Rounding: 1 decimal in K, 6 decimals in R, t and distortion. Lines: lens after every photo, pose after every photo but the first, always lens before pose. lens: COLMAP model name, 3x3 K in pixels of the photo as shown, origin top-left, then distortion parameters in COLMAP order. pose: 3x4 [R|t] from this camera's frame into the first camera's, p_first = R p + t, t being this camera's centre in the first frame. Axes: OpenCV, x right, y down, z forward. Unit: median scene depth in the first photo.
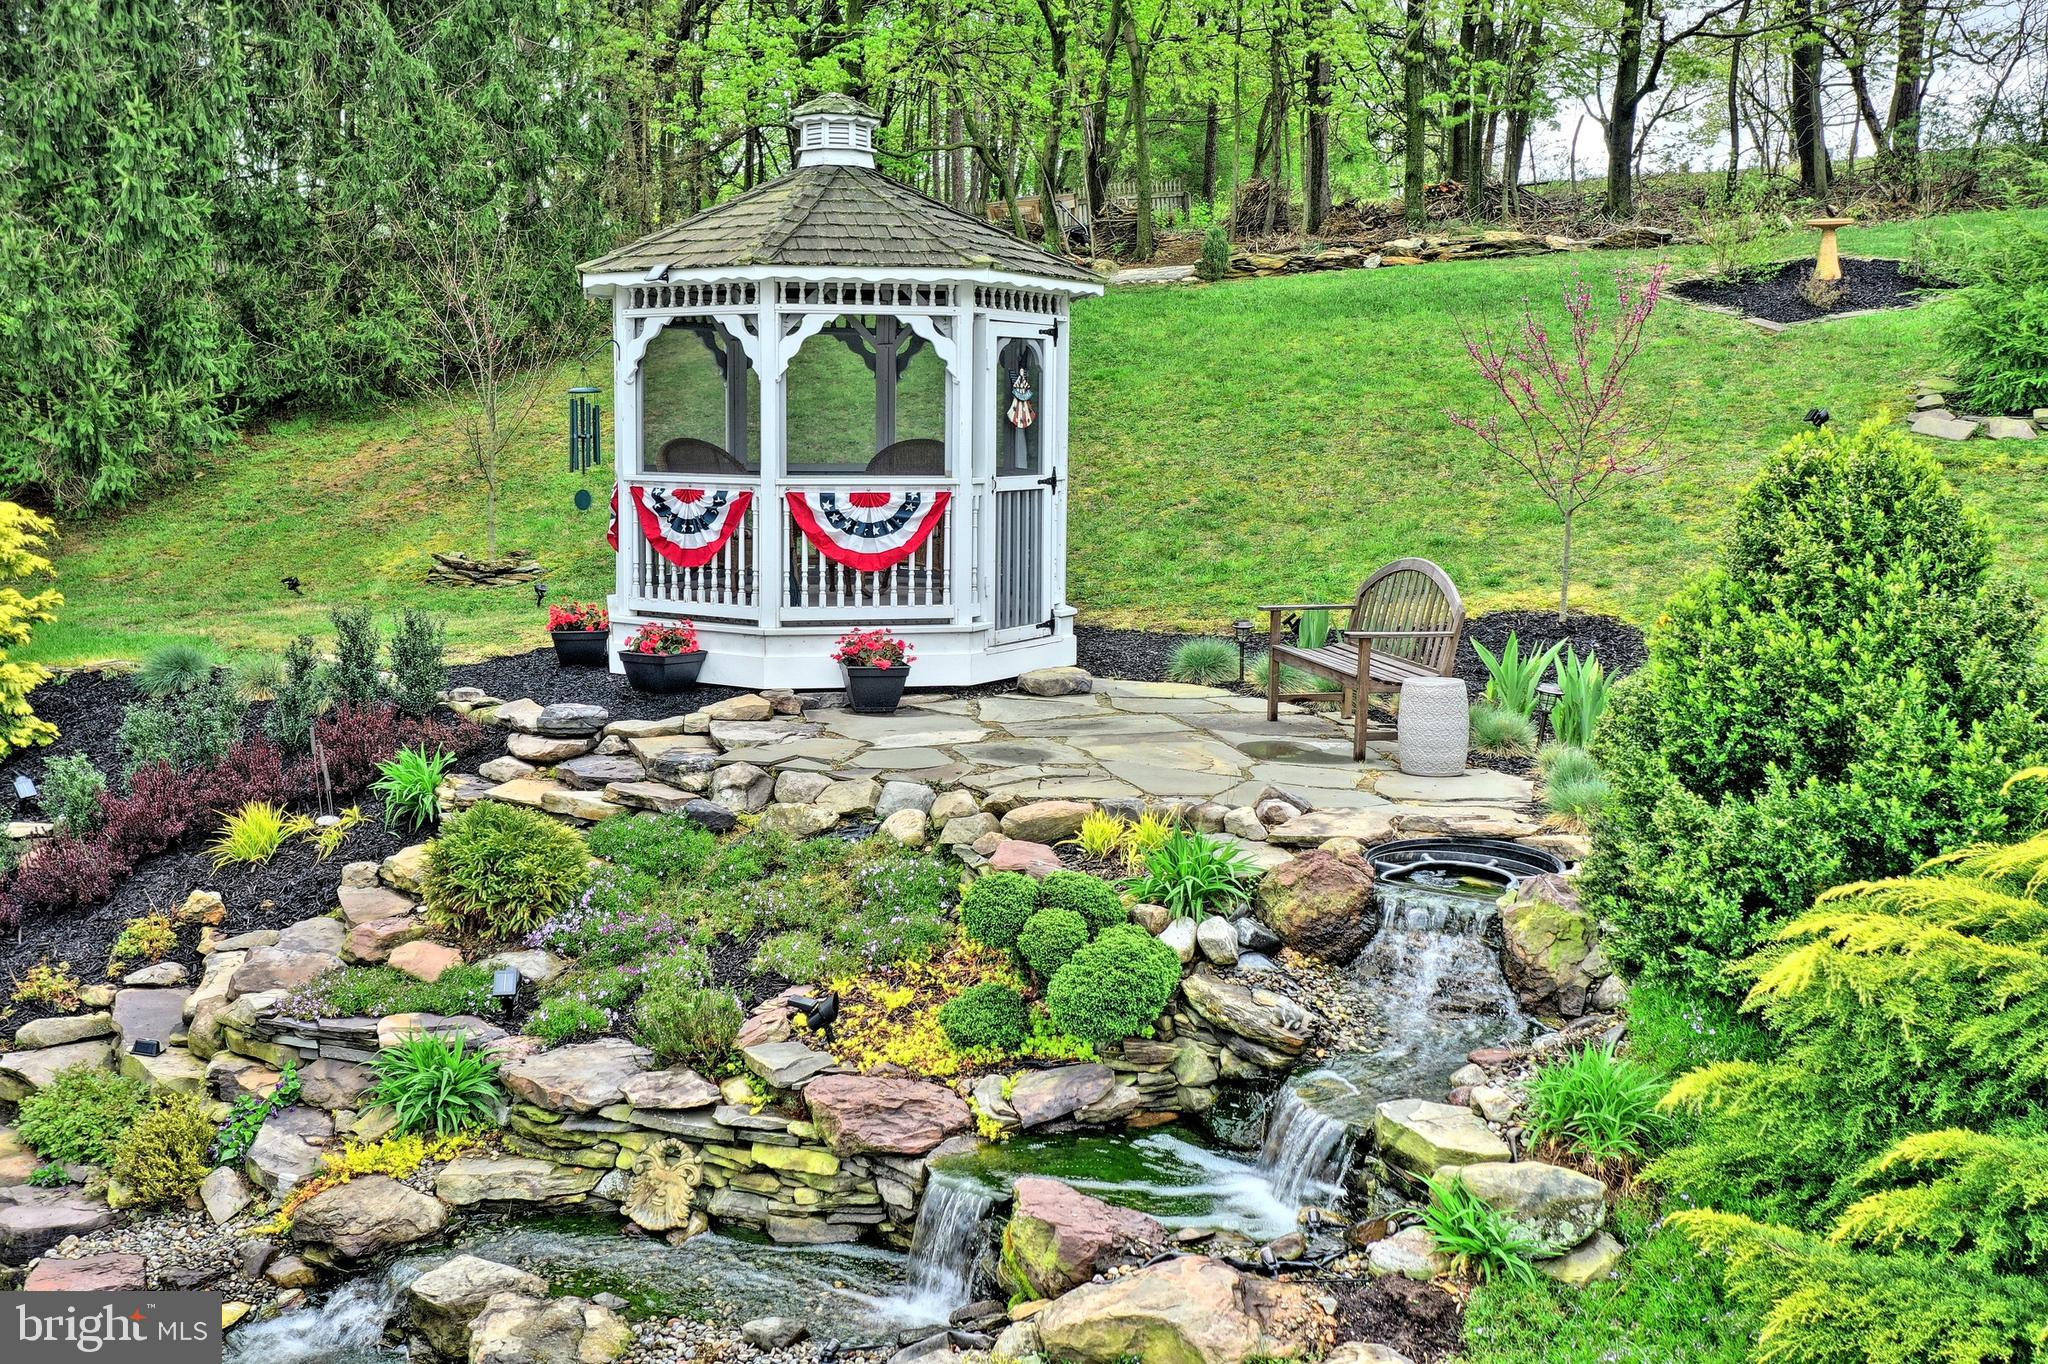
lens RADIAL K [[1847.7, 0, 931.5], [0, 1847.7, 601.0], [0, 0, 1]] dist [-0.002485, 0.003577]
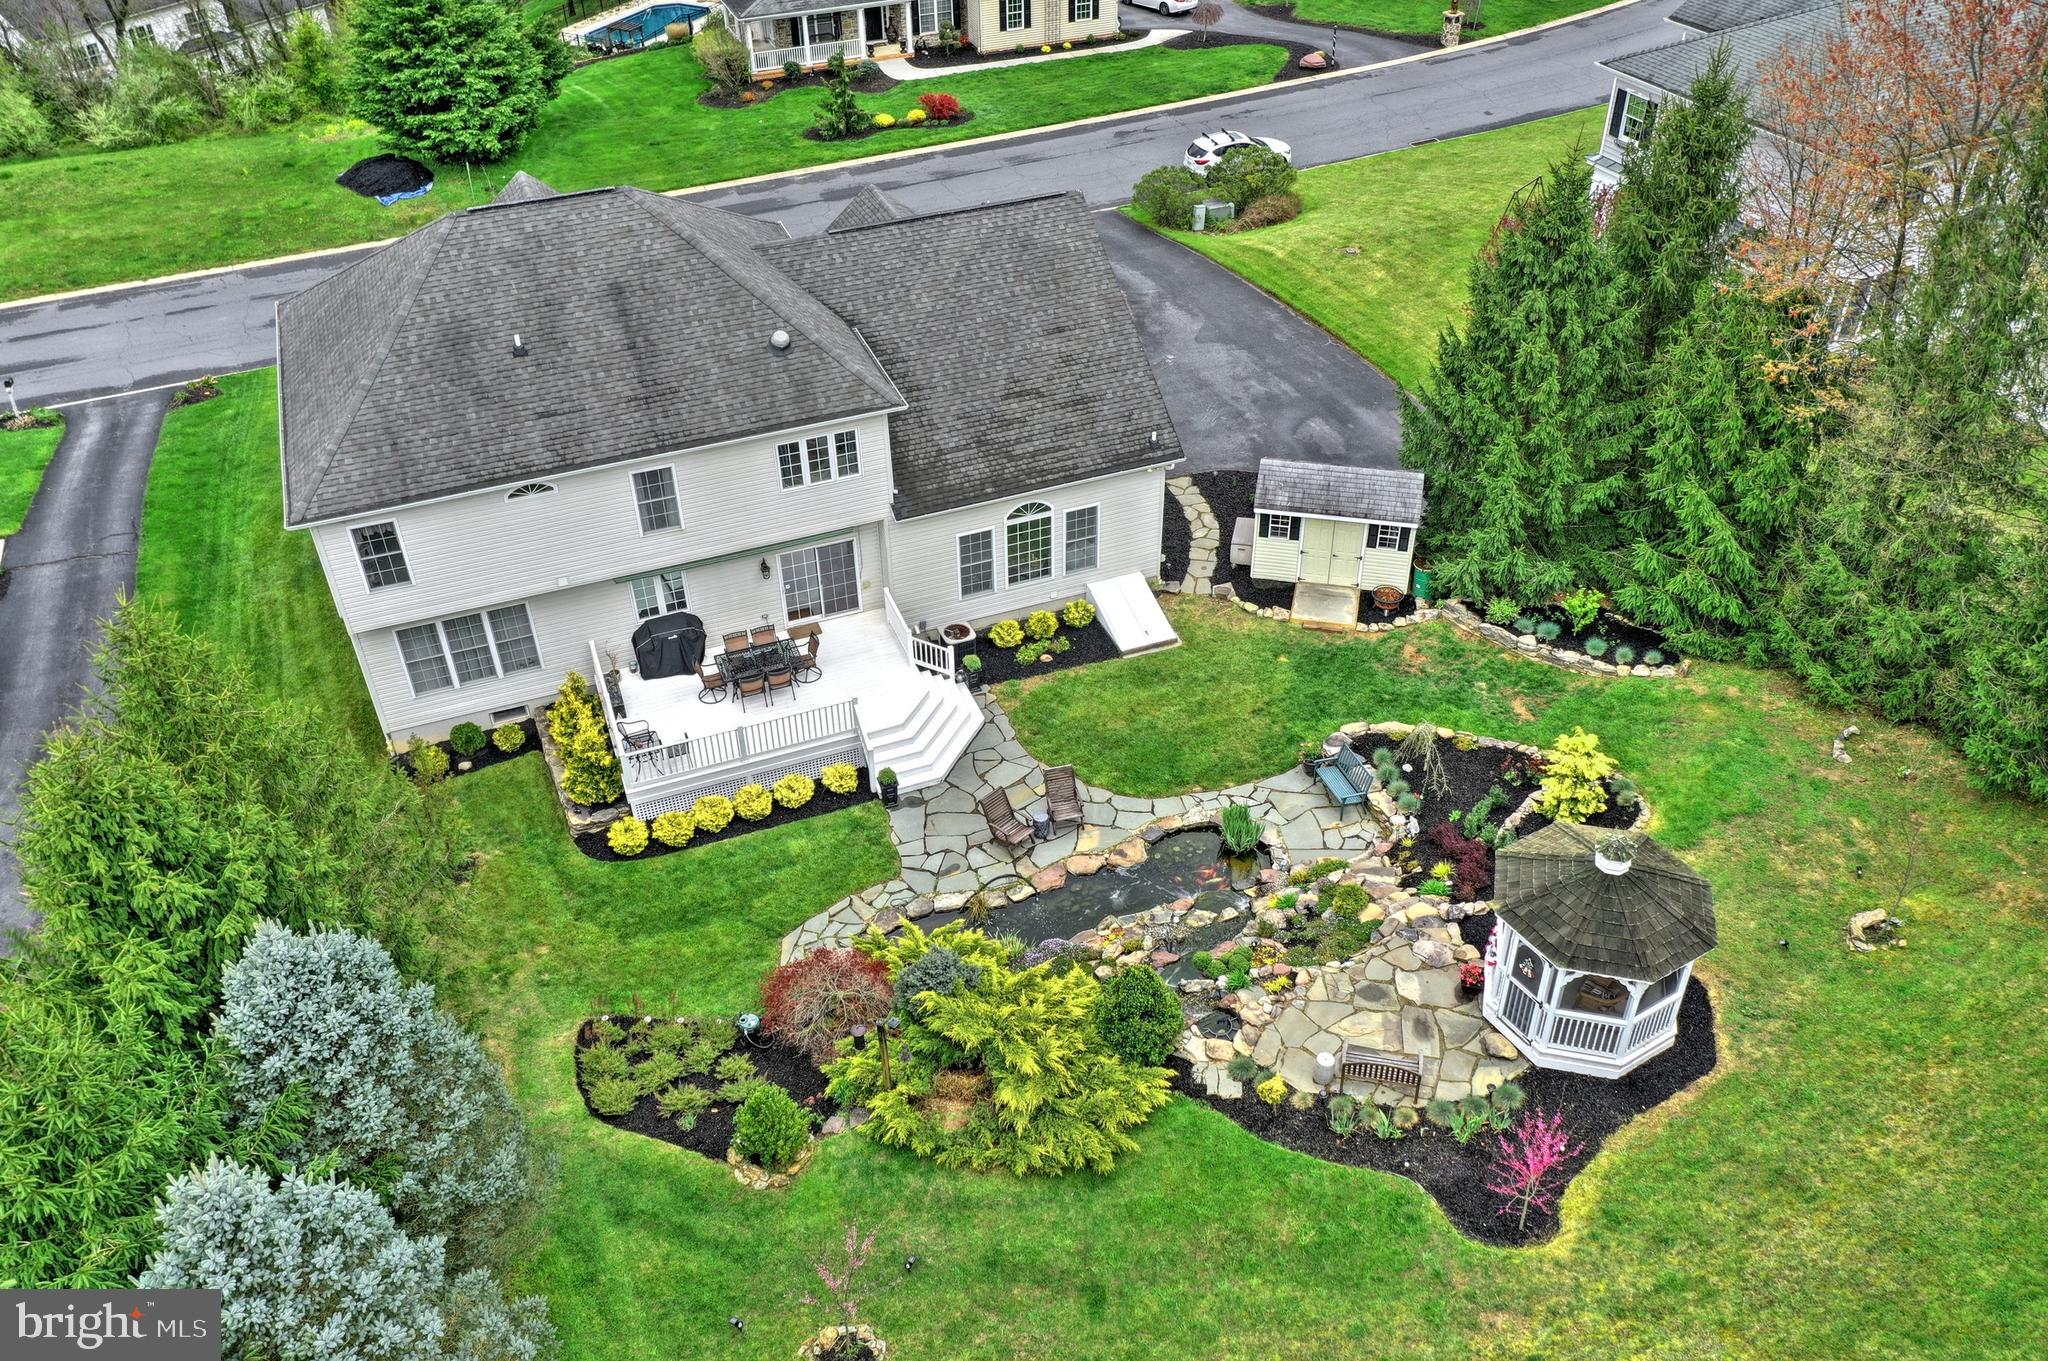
lens RADIAL K [[1606.3, 0, 1024.0], [0, 1606.3, 680.5], [0, 0, 1]] dist [0.001065, 0.005032]
pose [[-0.422543, 0.552651, -0.718355, 2.374500], [-0.064530, 0.772230, 0.632057, -2.449160], [0.904043, 0.313427, -0.290638, 1.236637]]
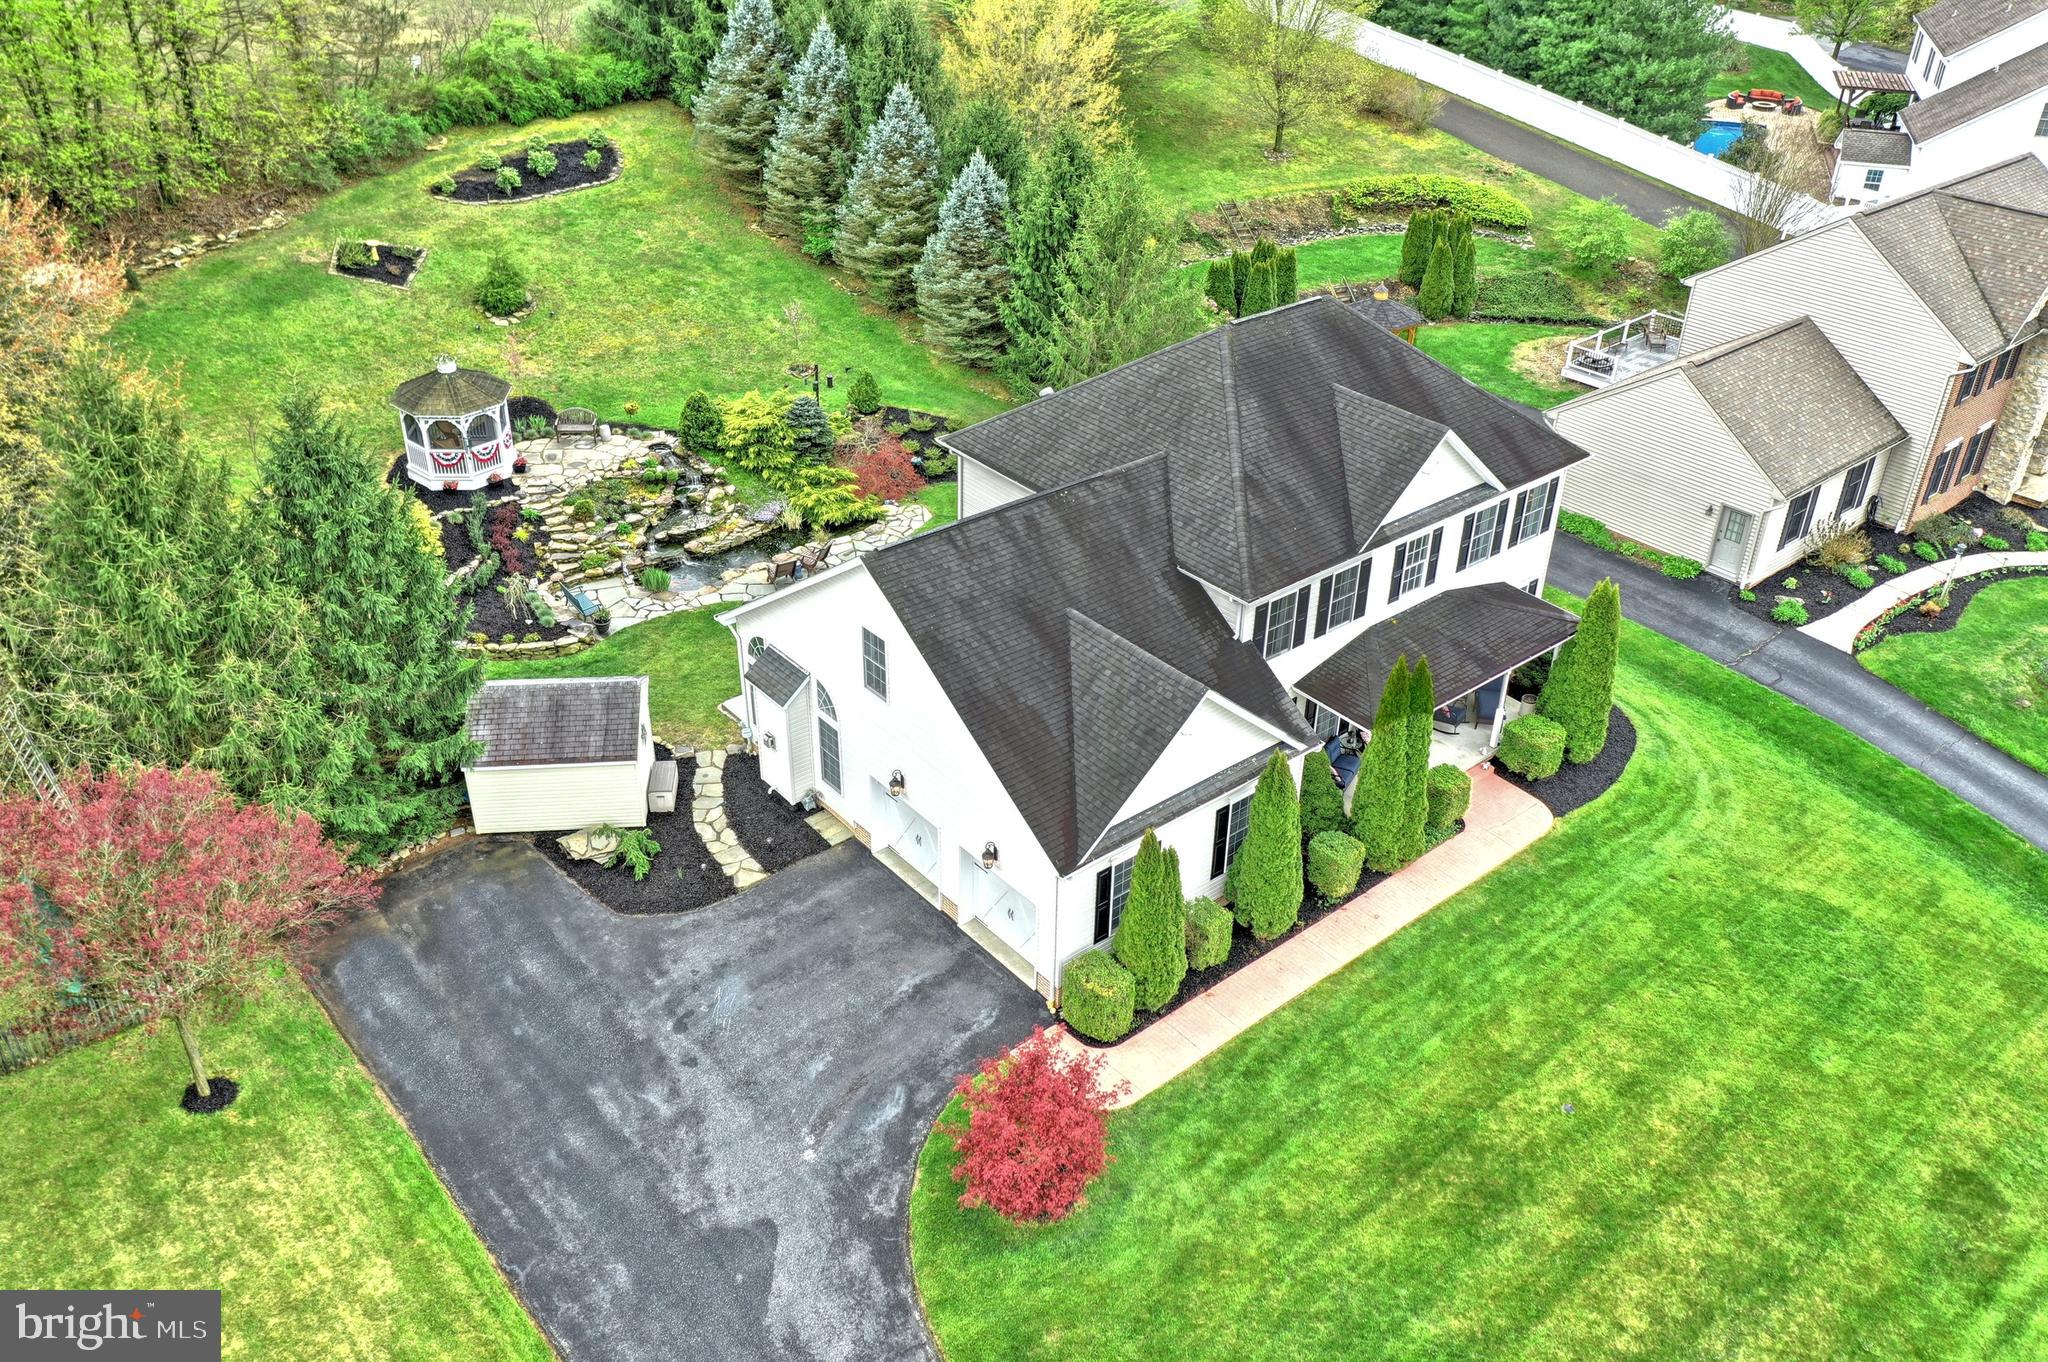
lens RADIAL K [[1631.6, 0, 1031.8], [0, 1631.6, 743.5], [0, 0, 1]] dist [0.001031, 0.004229]
pose [[0.115043, -0.557382, 0.822247, -5.390223], [0.076430, 0.830256, 0.552118, -2.294202], [-0.990416, -0.000673, 0.138116, -1.423991]]
